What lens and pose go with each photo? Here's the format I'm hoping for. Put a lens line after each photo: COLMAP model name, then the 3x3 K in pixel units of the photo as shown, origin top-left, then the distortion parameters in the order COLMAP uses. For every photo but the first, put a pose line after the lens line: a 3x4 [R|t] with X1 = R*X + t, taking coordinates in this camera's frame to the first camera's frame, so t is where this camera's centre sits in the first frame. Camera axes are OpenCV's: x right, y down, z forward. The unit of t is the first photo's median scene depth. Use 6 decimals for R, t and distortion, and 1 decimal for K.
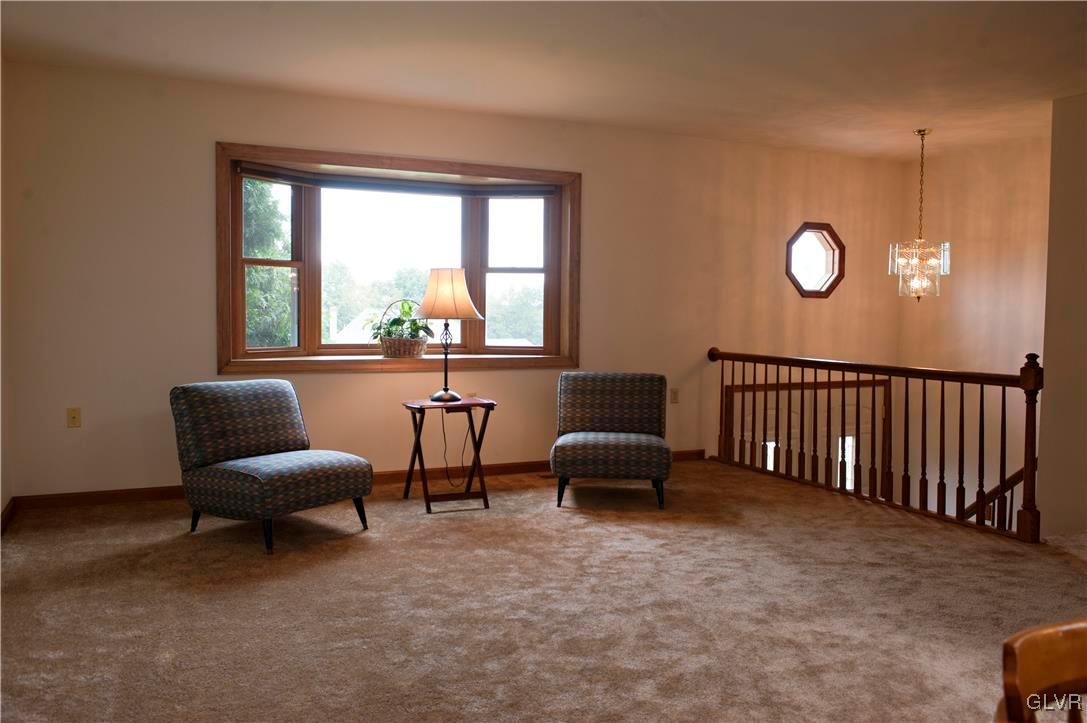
lens RADIAL K [[884.1, 0, 541.4], [0, 884.1, 347.7], [0, 0, 1]] dist [-0.010489, -0.008669]
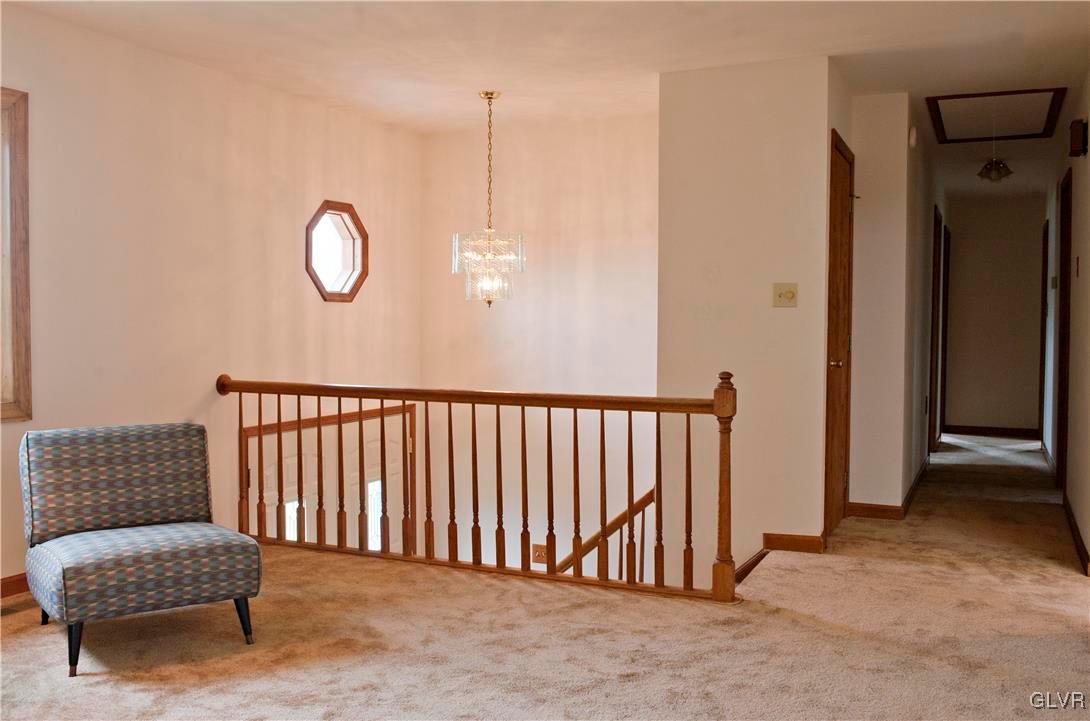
lens RADIAL K [[1025.7, 0, 545.0], [0, 1025.7, 360.5], [0, 0, 1]] dist [-0.041730, 0.014002]
pose [[0.773858, -0.030875, 0.632606, -0.110255], [0.030738, 0.999465, 0.011180, -0.012460], [-0.632613, 0.010793, 0.774393, 0.233752]]
